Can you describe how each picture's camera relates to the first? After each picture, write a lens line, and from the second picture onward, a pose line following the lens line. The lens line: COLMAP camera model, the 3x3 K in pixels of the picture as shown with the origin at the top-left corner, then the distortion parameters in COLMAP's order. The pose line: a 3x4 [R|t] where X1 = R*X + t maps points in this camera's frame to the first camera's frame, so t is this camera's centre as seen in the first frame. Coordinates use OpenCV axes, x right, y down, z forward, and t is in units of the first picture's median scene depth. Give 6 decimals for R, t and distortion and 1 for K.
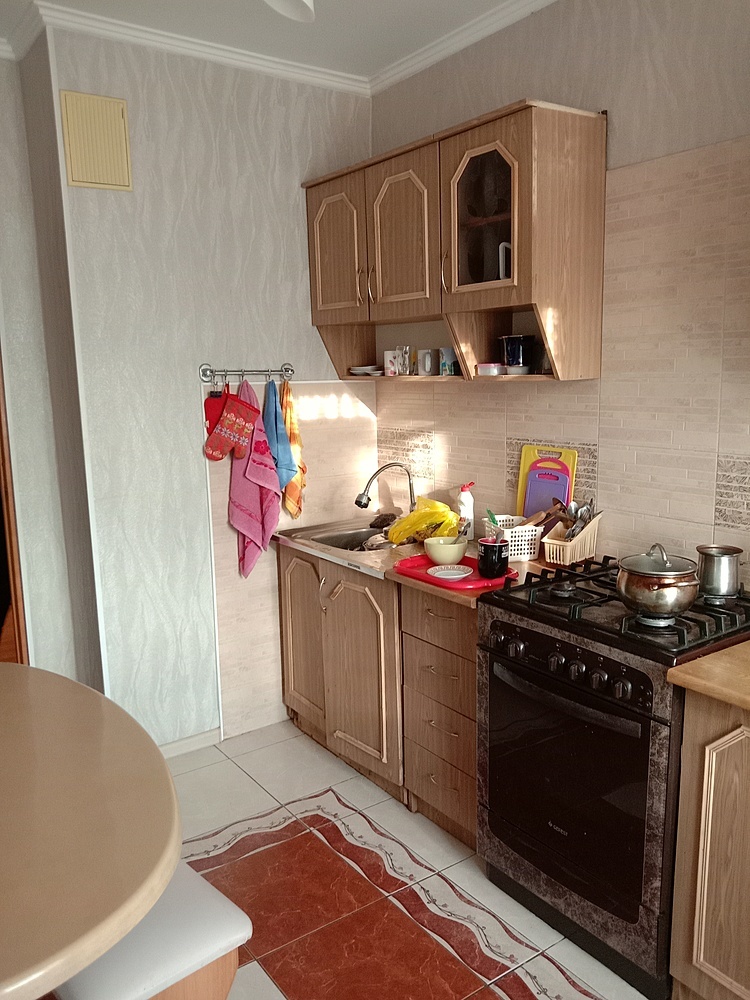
lens RADIAL K [[800.6, 0, 373.5], [0, 800.6, 506.7], [0, 0, 1]] dist [0.024859, -0.058149]
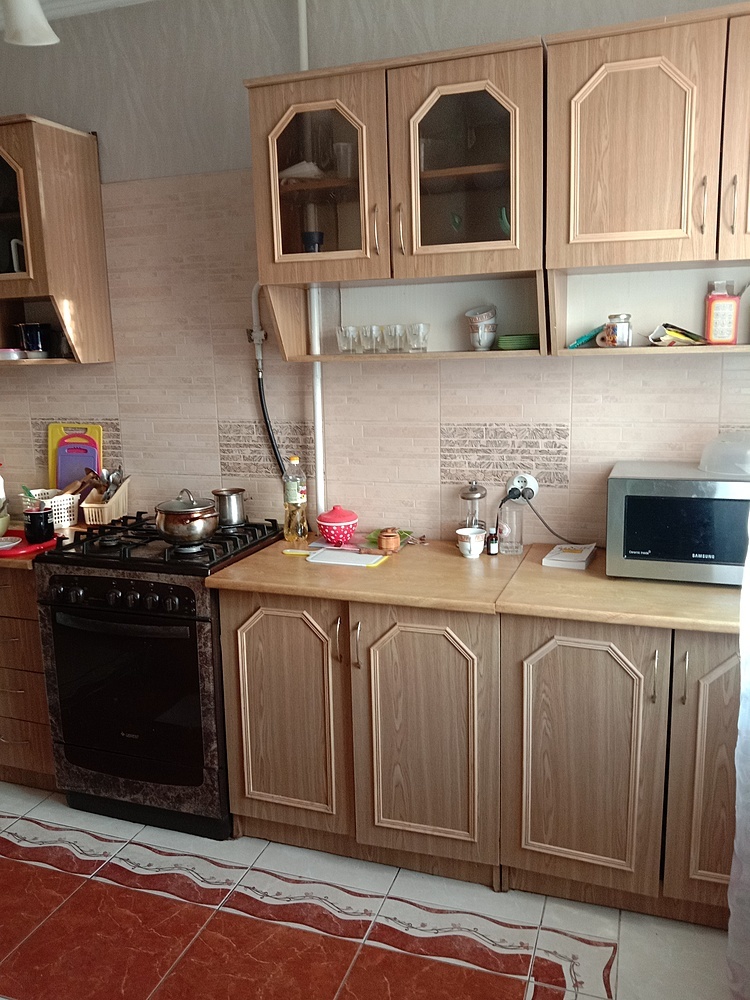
lens RADIAL K [[800.6, 0, 376.2], [0, 800.6, 503.4], [0, 0, 1]] dist [0.024859, -0.058149]
pose [[0.814307, -0.109592, 0.569994, -0.107524], [0.103294, 0.993700, 0.043489, 0.036666], [-0.571169, 0.023463, 0.820497, -0.188605]]
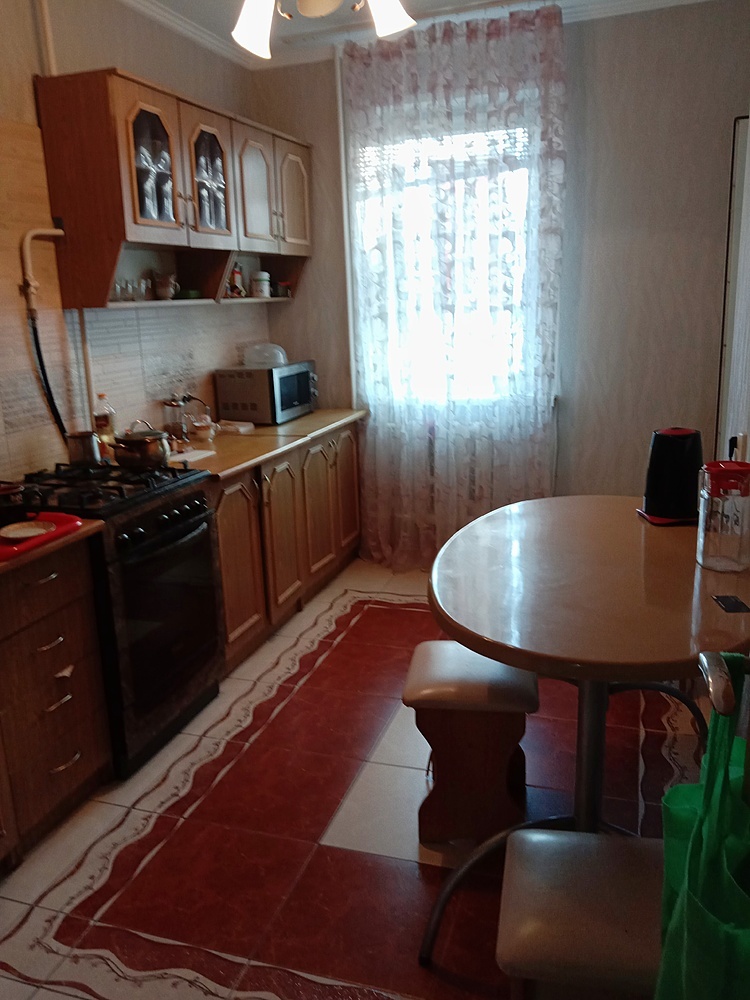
lens RADIAL K [[800.6, 0, 376.5], [0, 800.6, 500.4], [0, 0, 1]] dist [0.024859, -0.058149]
pose [[-0.599051, -0.157412, 0.785086, -0.873915], [0.179610, 0.929083, 0.323333, -0.175056], [-0.780307, 0.334702, -0.528295, 1.230643]]
